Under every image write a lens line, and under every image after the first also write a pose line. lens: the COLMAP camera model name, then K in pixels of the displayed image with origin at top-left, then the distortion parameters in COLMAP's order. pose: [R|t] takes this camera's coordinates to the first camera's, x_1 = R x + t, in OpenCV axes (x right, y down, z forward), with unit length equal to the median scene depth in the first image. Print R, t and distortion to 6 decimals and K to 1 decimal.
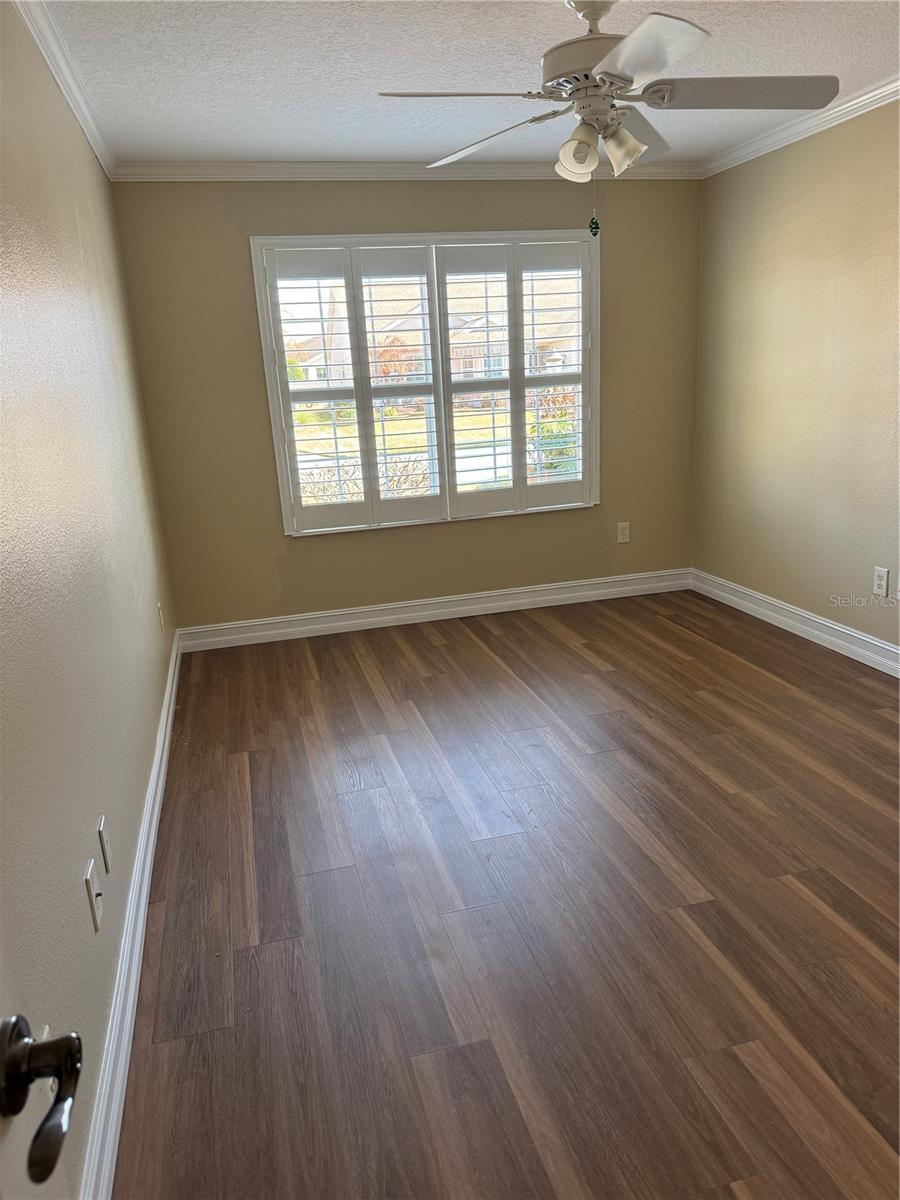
lens RADIAL K [[841.0, 0, 446.9], [0, 841.0, 607.1], [0, 0, 1]] dist [0.084654, -0.122679]
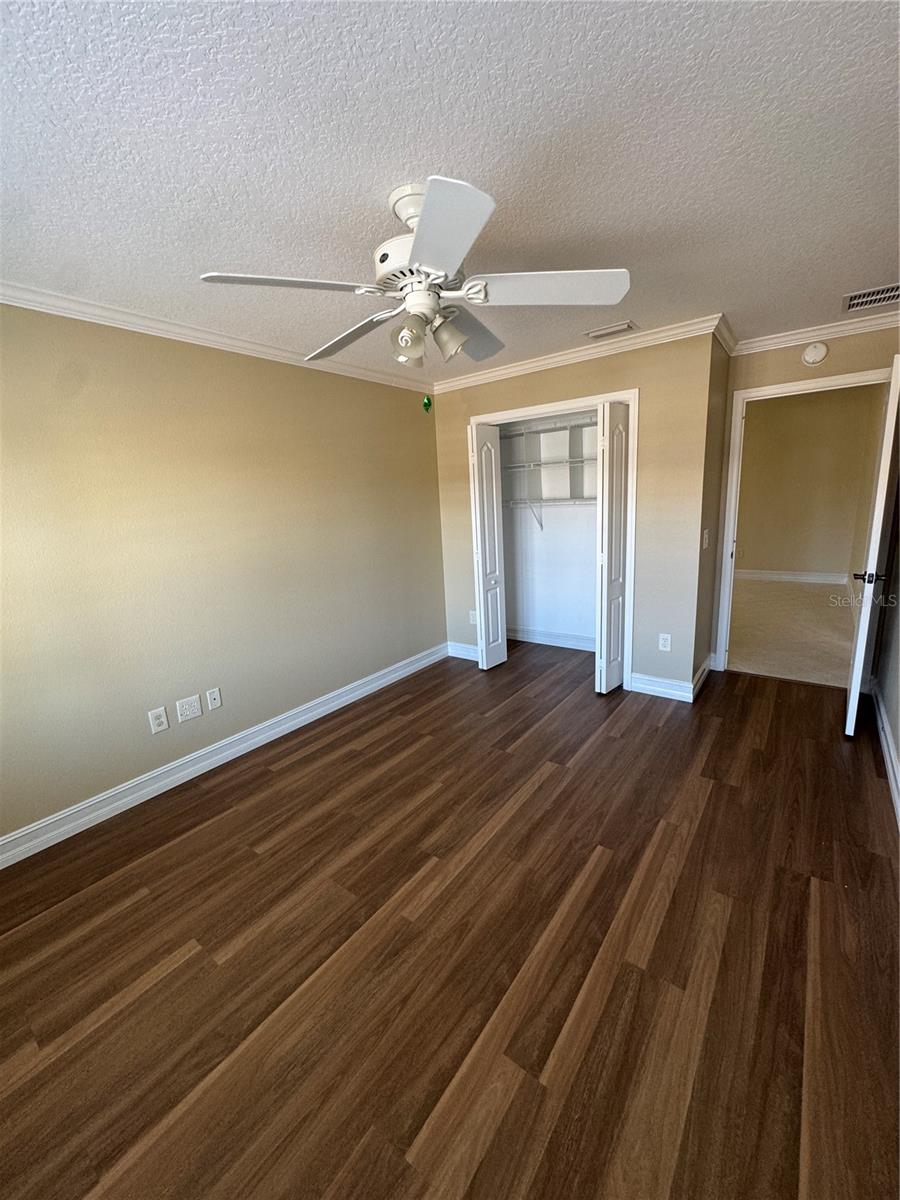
lens RADIAL K [[481.3, 0, 450.0], [0, 481.3, 600.0], [0, 0, 1]] dist [0.000782, 0.000128]
pose [[-0.615952, -0.078335, 0.783879, -0.272188], [0.291650, 0.901666, 0.319277, -0.289960], [-0.731808, 0.425278, -0.532537, 1.024505]]
